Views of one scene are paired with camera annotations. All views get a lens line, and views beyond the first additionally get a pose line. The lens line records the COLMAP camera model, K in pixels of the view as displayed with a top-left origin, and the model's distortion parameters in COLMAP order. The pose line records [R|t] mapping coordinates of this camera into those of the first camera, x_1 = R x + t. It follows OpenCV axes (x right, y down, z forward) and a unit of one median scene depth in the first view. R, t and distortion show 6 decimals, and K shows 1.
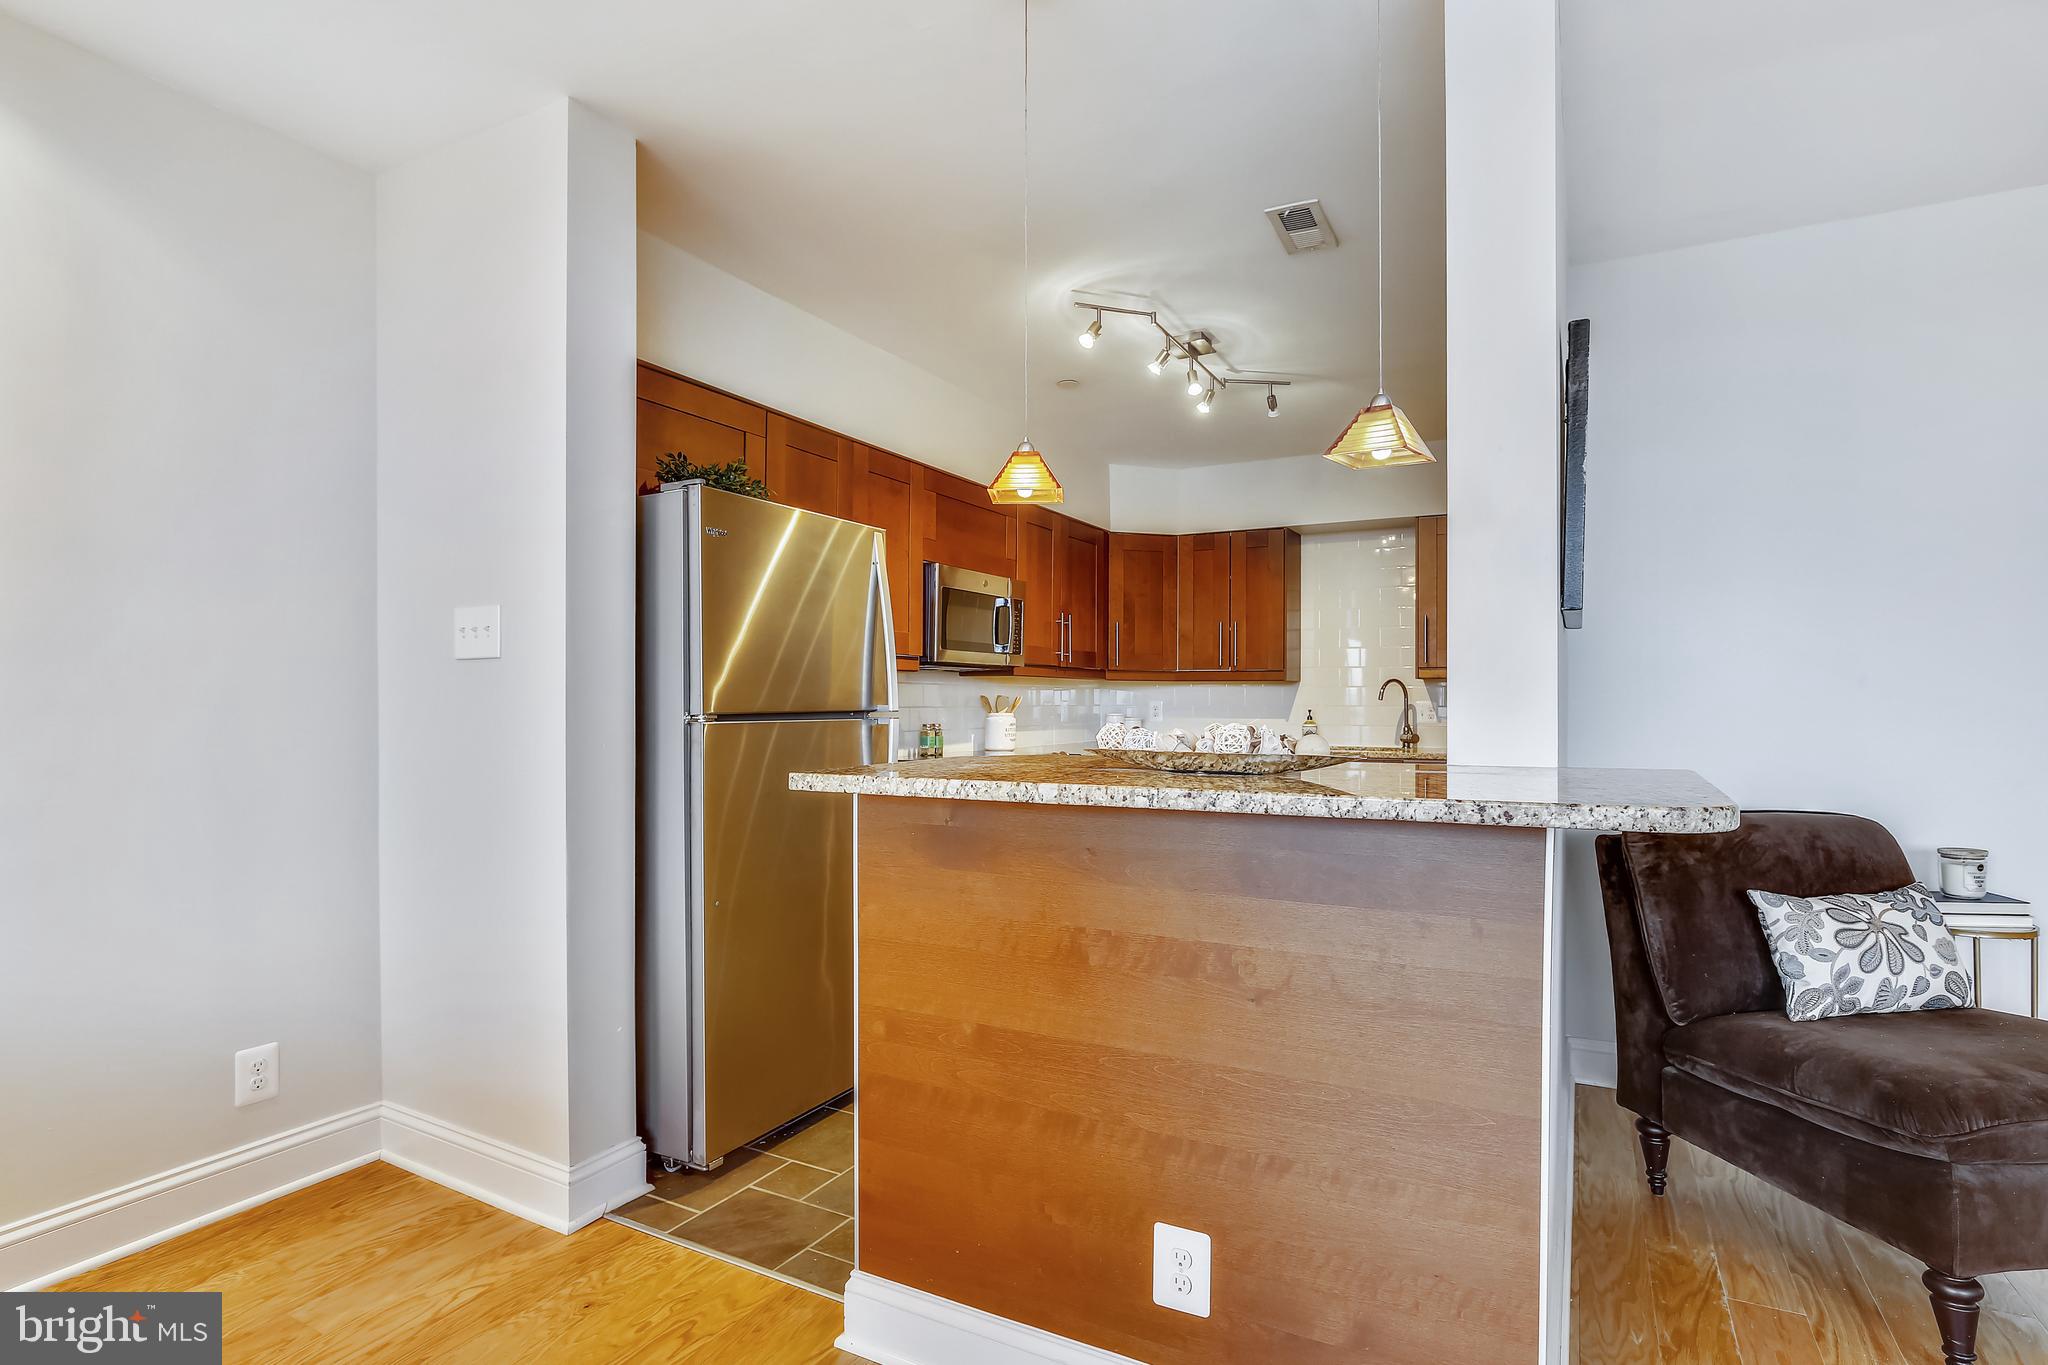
lens RADIAL K [[1026.6, 0, 1027.5], [0, 1026.6, 707.5], [0, 0, 1]] dist [-0.017291, 0.001696]
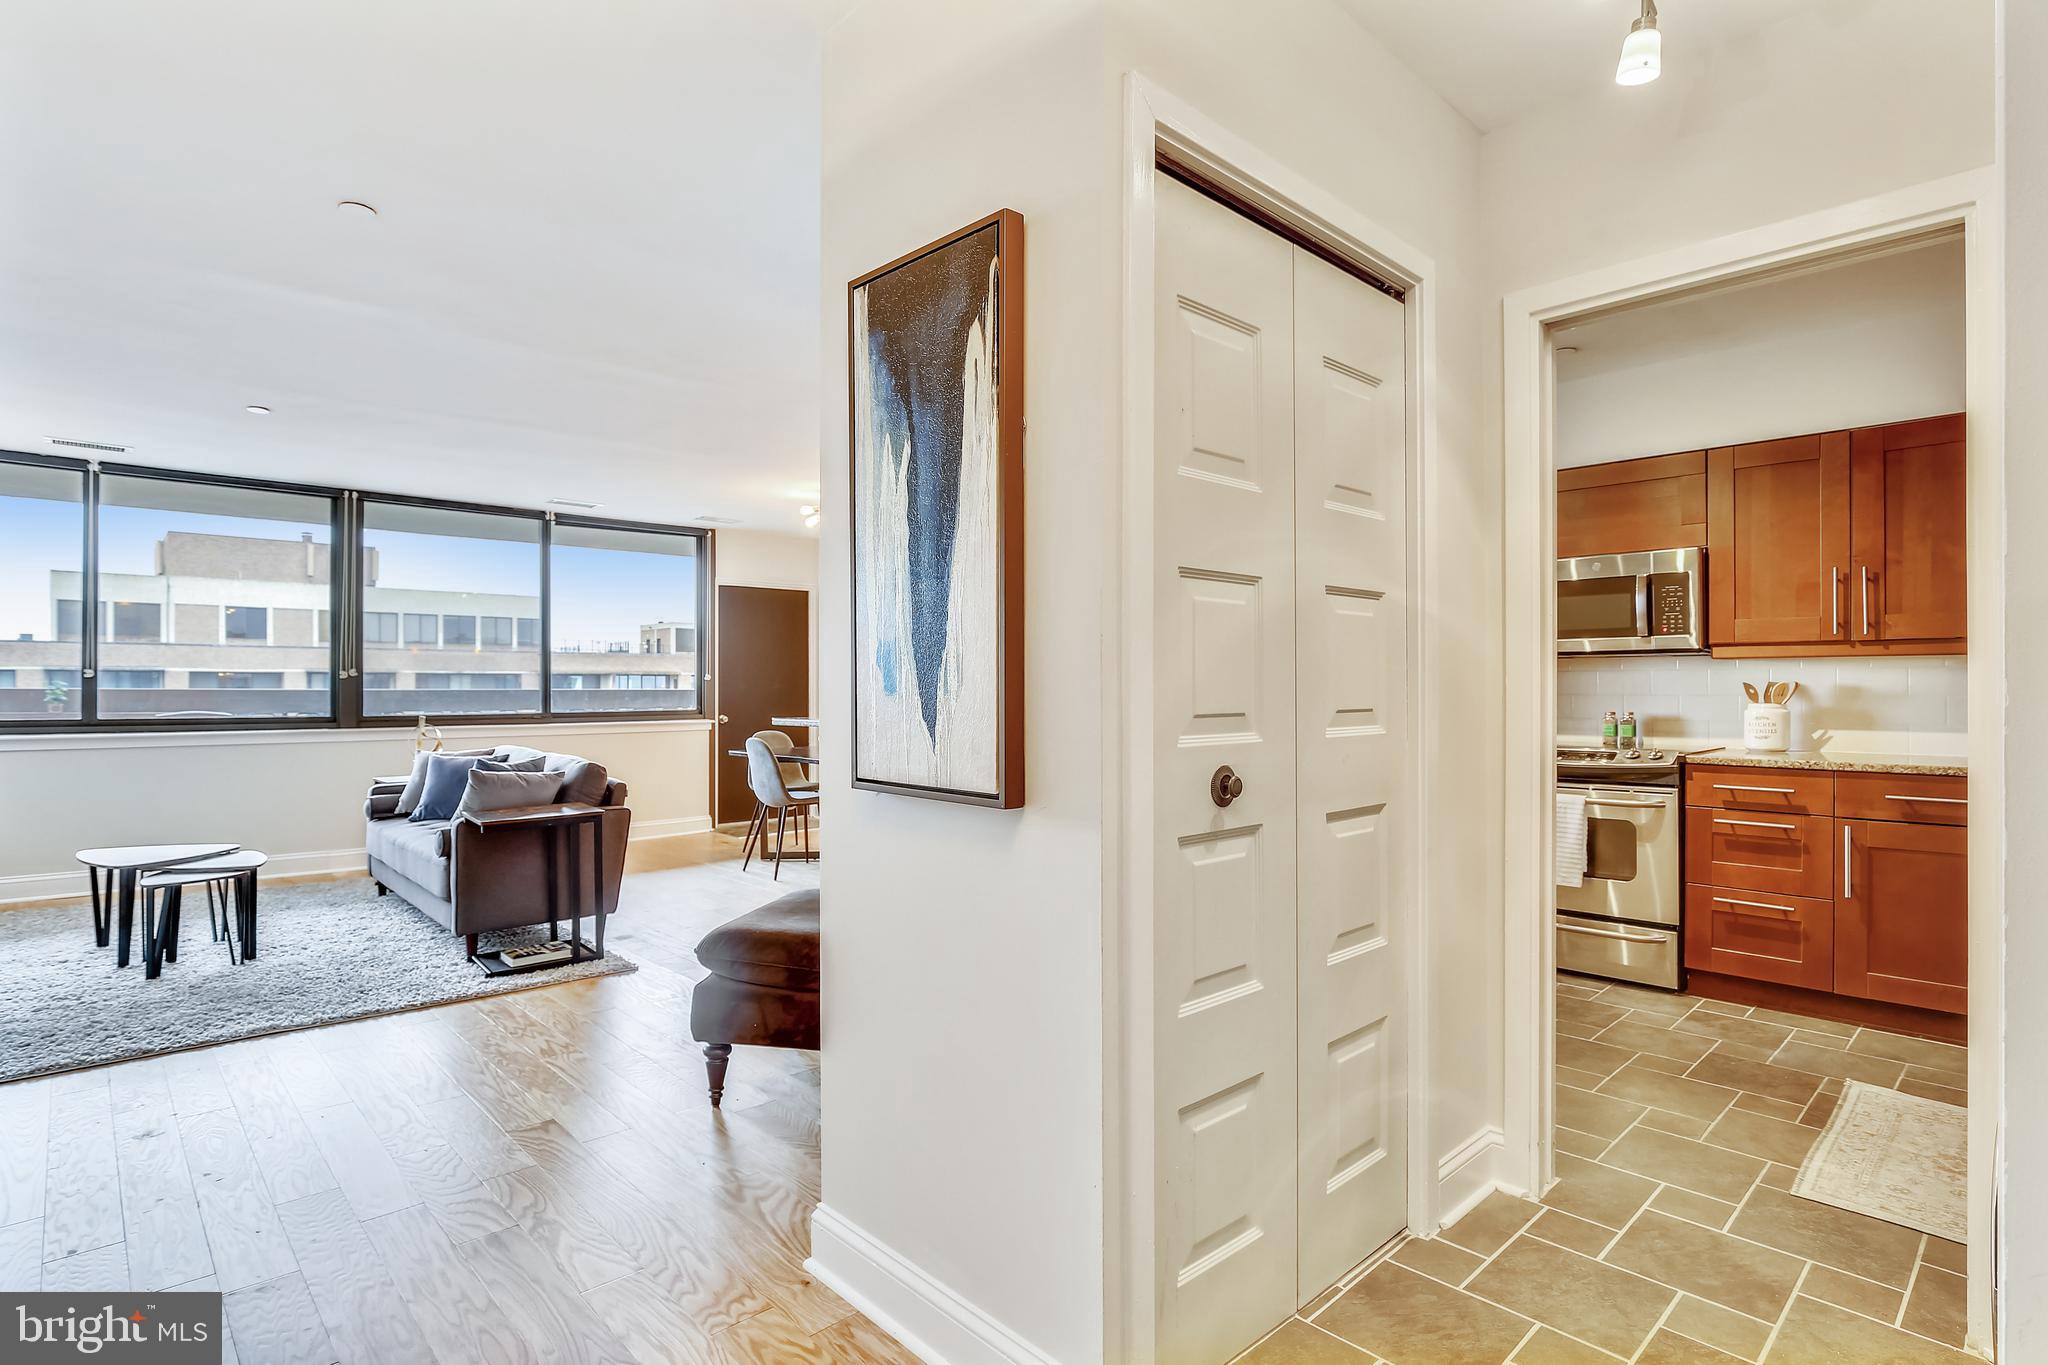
lens RADIAL K [[1014.6, 0, 1030.7], [0, 1014.6, 676.4], [0, 0, 1]] dist [-0.017477, 0.000075]
pose [[-0.314879, -0.010495, -0.949074, 0.993212], [-0.005107, 0.999943, -0.009363, -0.006116], [0.949118, 0.001899, -0.314915, 0.771842]]
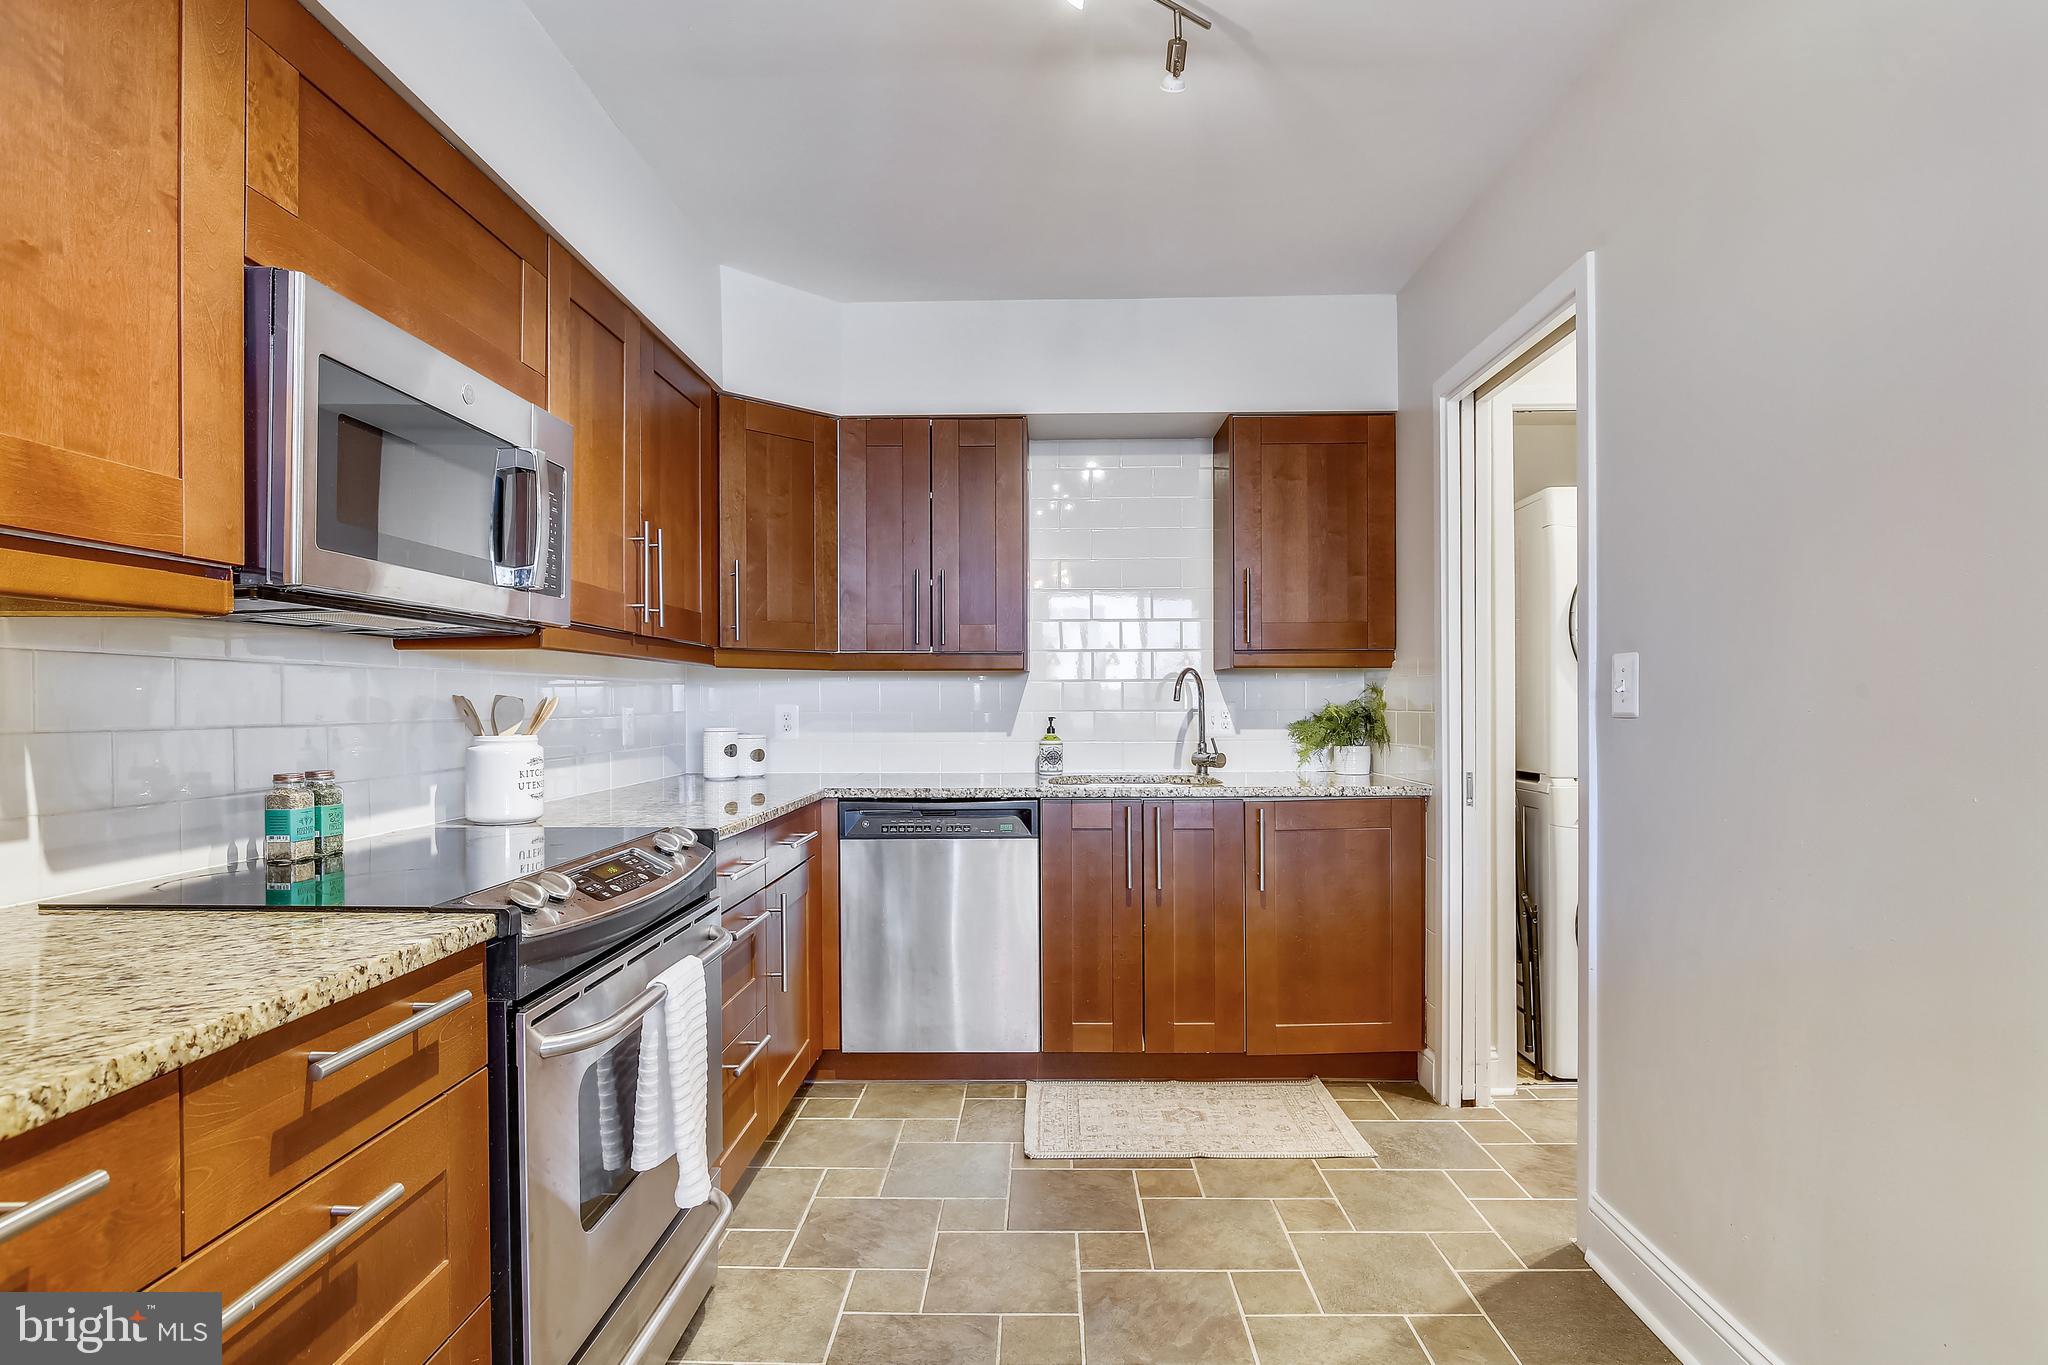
lens RADIAL K [[1026.6, 0, 1027.5], [0, 1026.6, 707.5], [0, 0, 1]] dist [-0.017291, 0.001696]
pose [[0.890441, -0.008207, 0.455024, -0.028694], [0.009333, 0.999956, -0.000228, -0.004647], [-0.455002, 0.004450, 0.890479, 0.559102]]
